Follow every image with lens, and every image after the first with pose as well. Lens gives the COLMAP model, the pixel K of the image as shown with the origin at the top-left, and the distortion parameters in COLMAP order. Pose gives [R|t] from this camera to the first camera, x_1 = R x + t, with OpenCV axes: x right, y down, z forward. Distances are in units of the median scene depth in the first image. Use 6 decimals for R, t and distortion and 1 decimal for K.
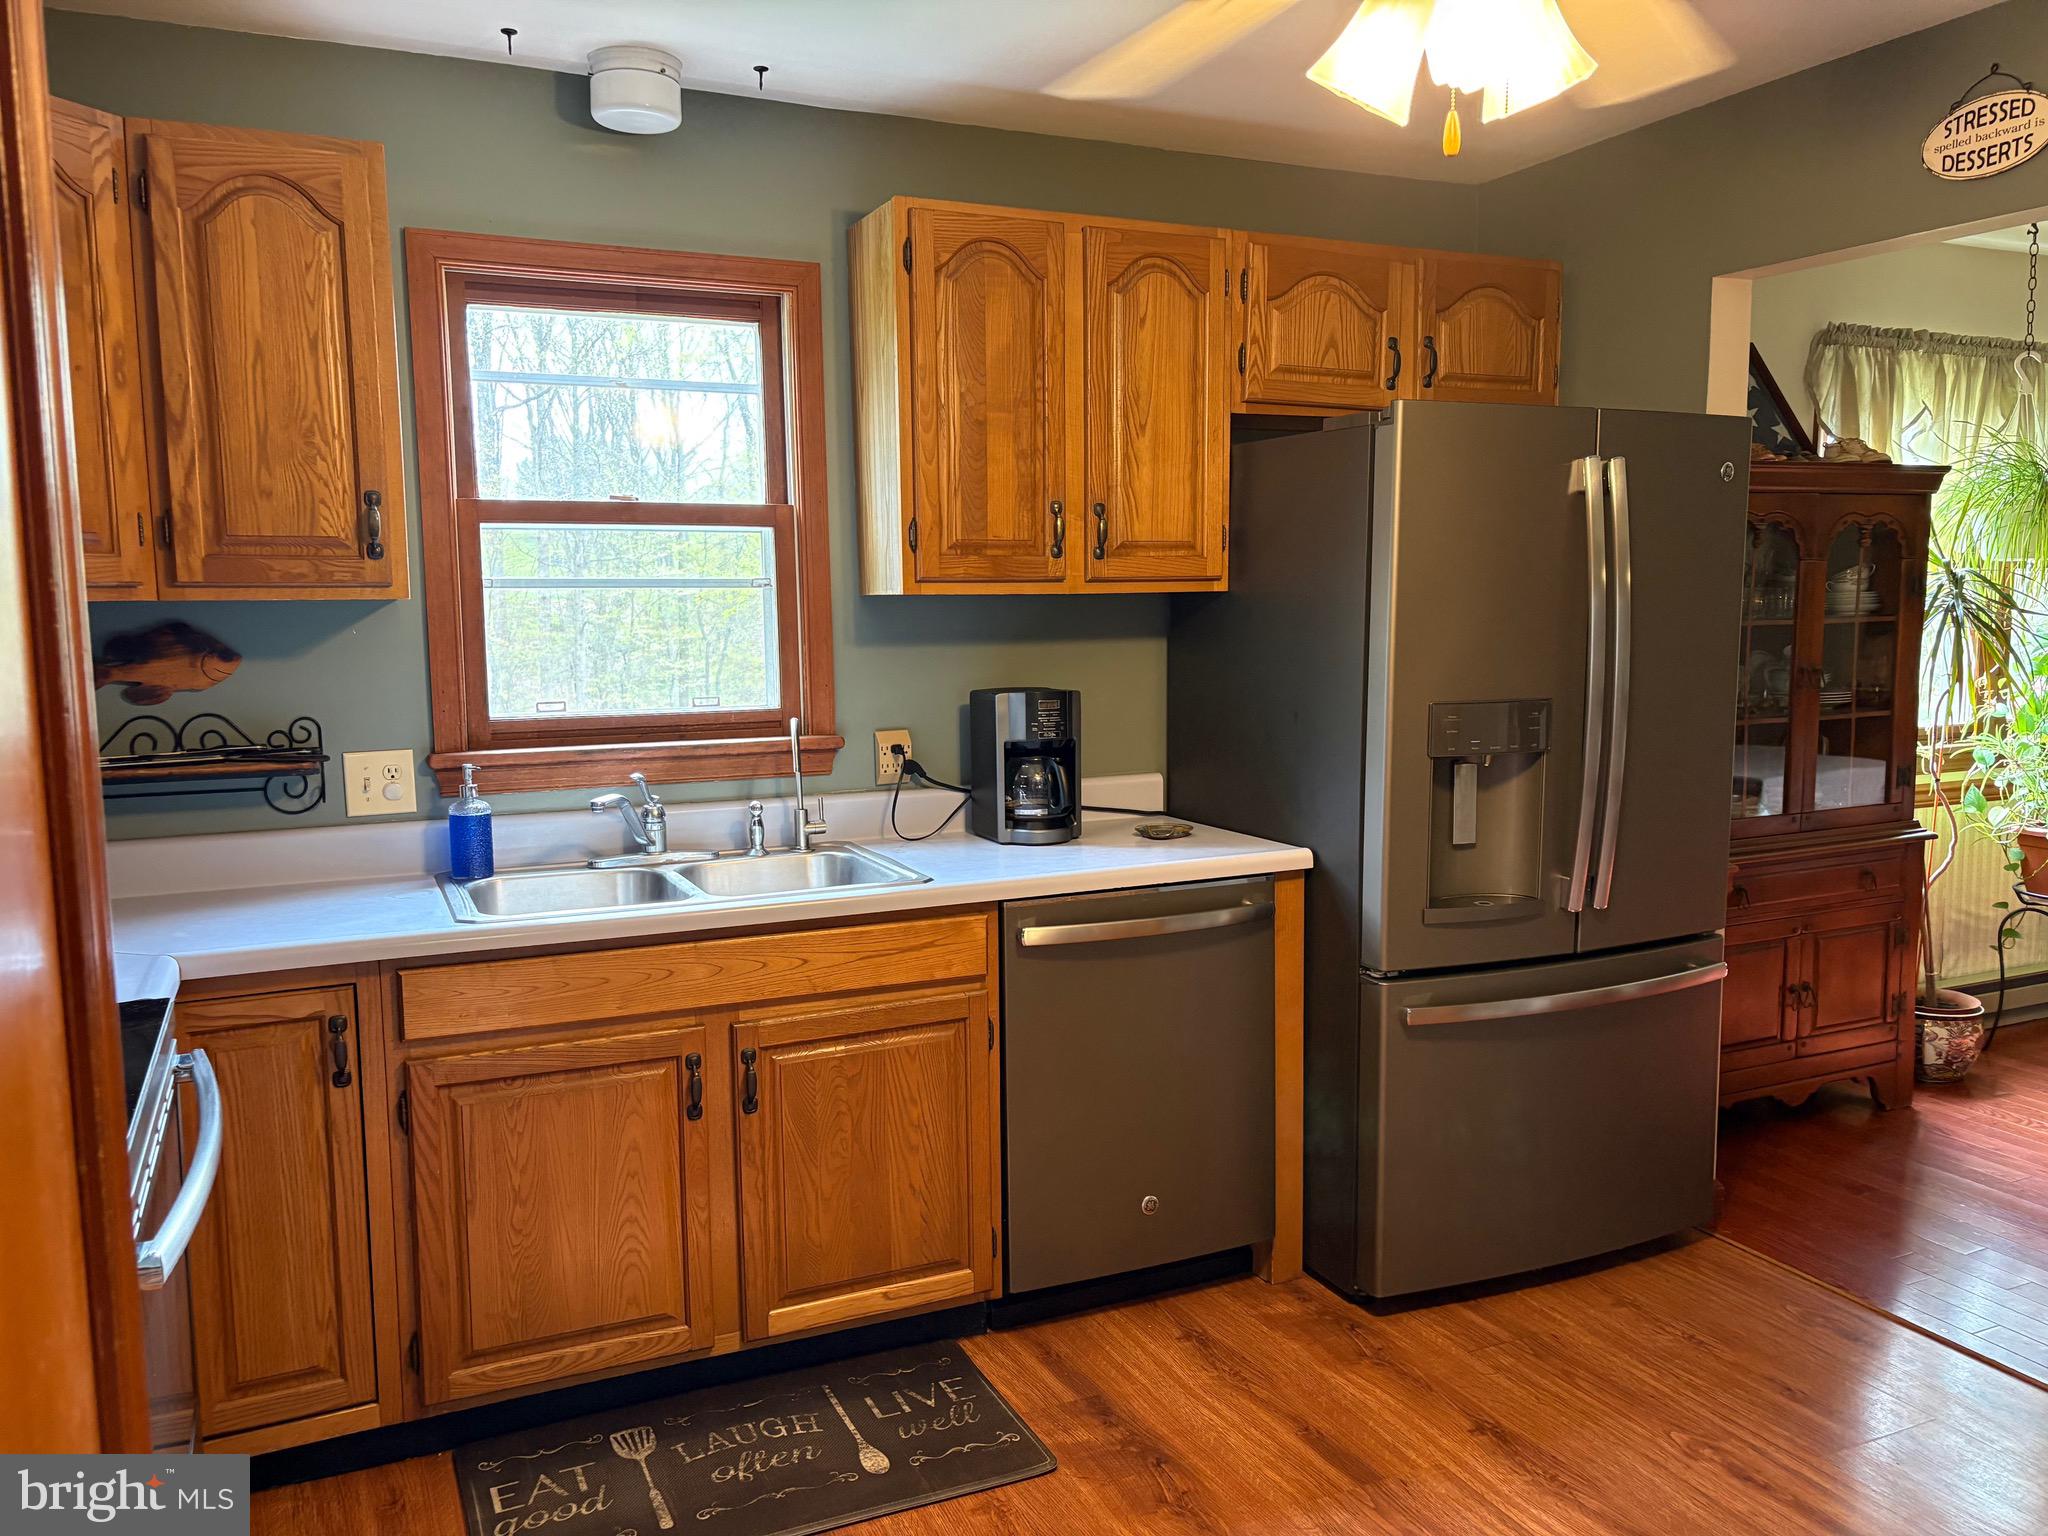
lens RADIAL K [[1564.7, 0, 1024.0], [0, 1564.7, 768.0], [0, 0, 1]] dist [0.070249, -0.072191]
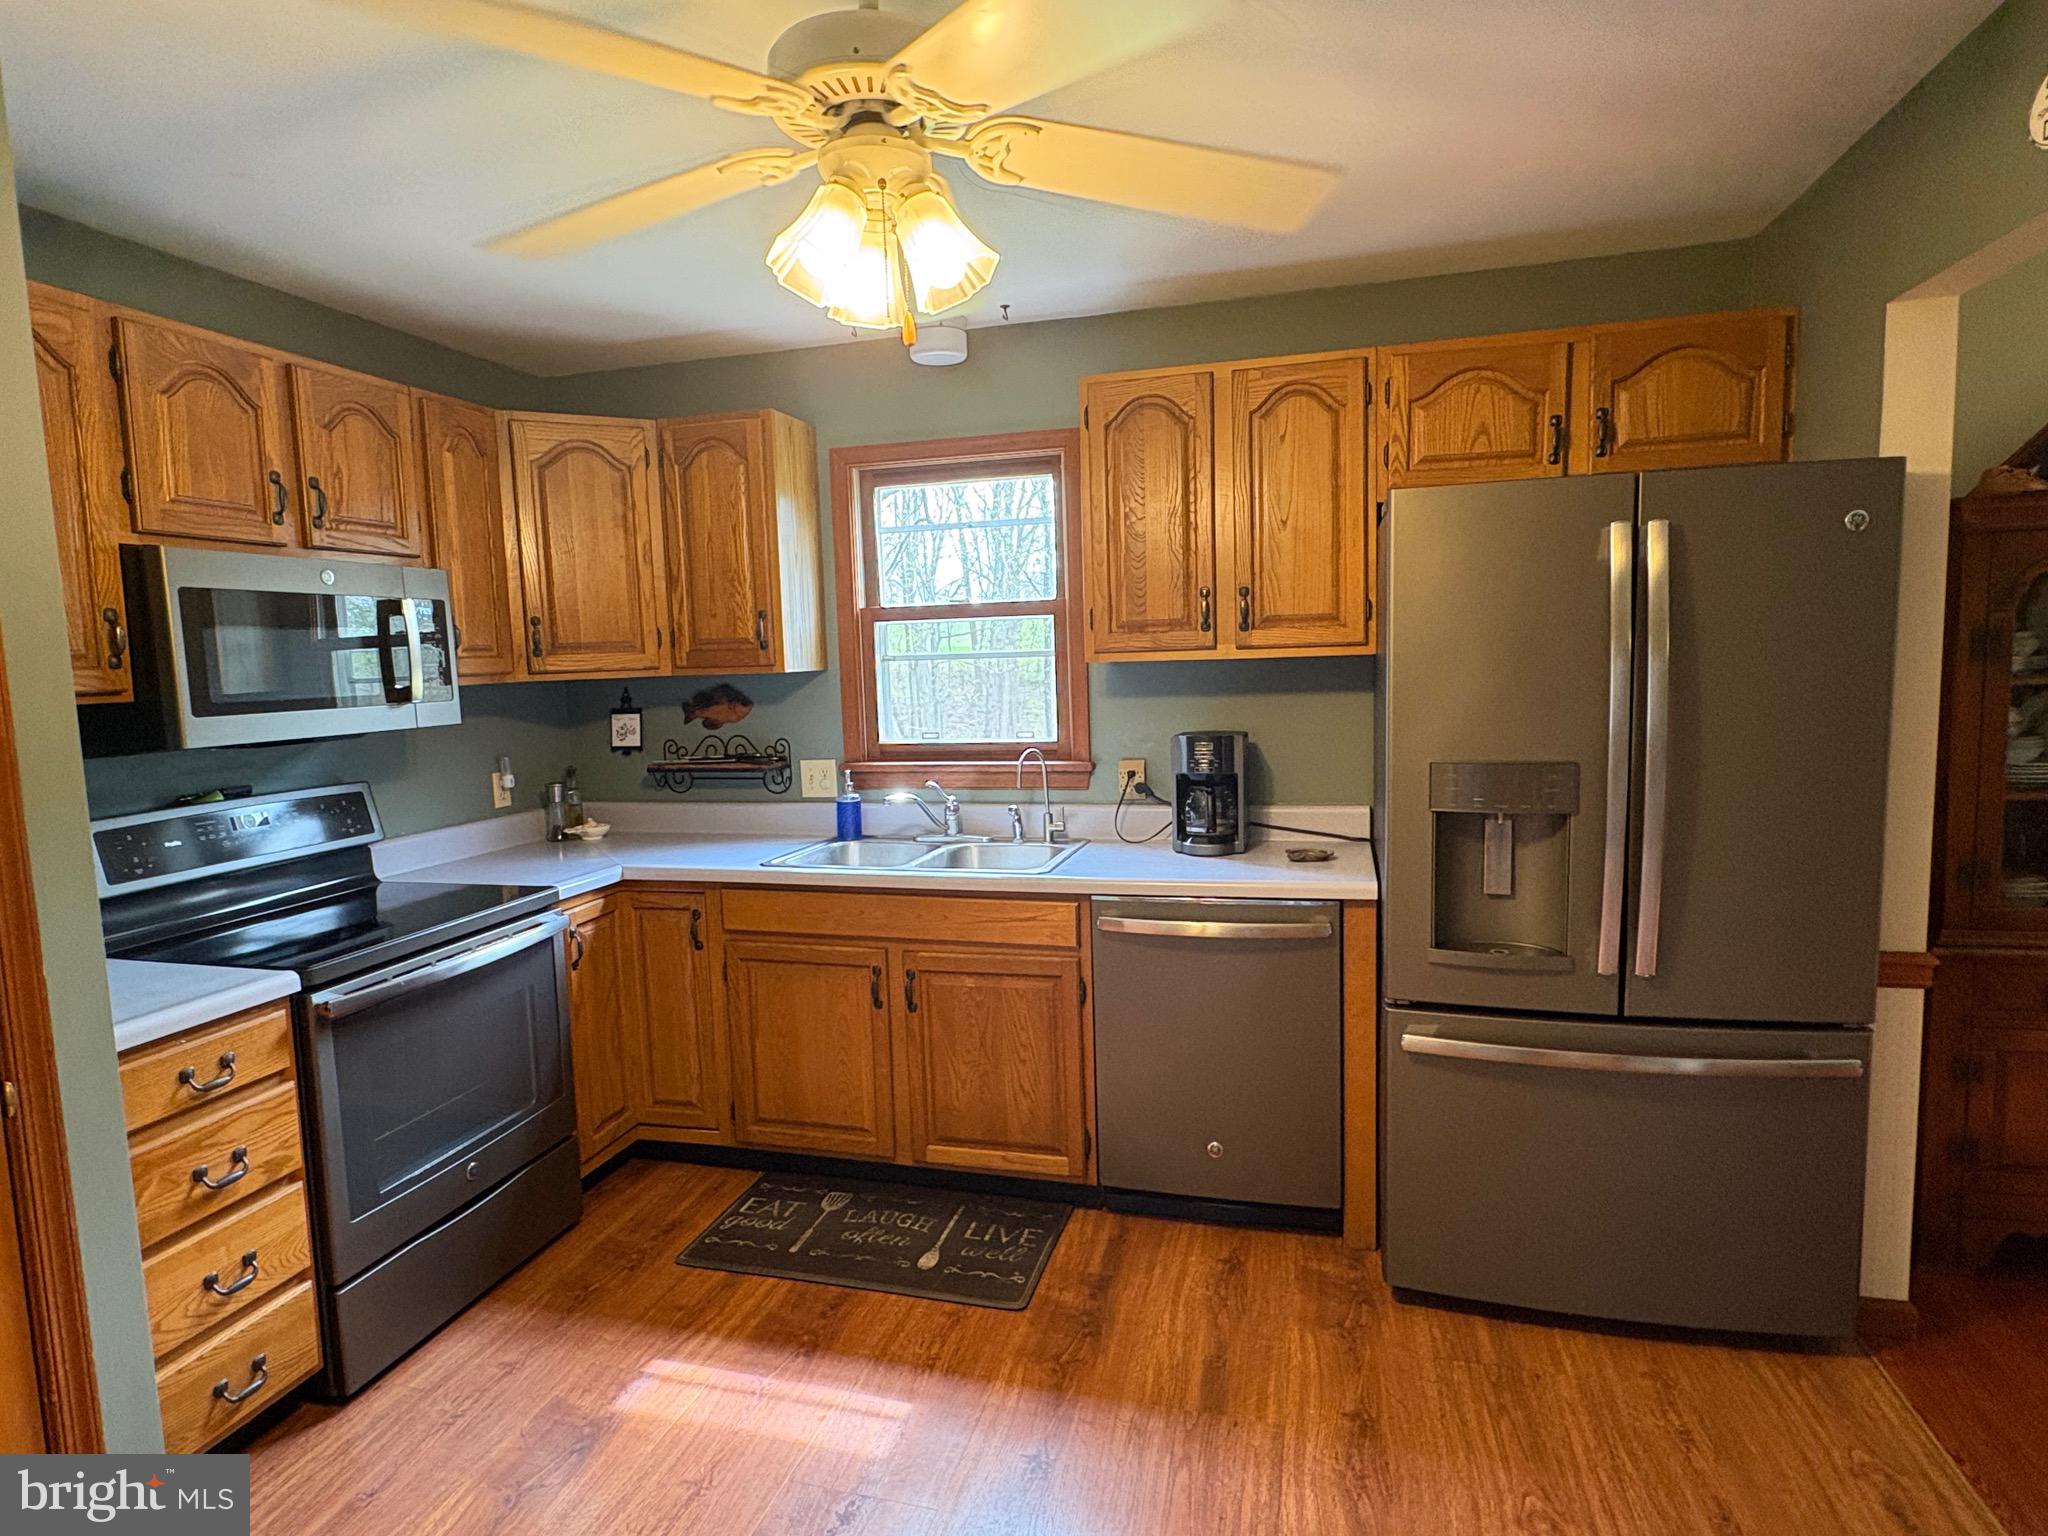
lens RADIAL K [[1140.5, 0, 1015.3], [0, 1140.5, 767.6], [0, 0, 1]] dist [0.002183, 0.001551]
pose [[0.761944, 0.051595, -0.645585, 0.528600], [-0.047449, 0.998590, 0.023807, -0.040484], [0.645903, 0.012493, 0.763317, 0.200020]]
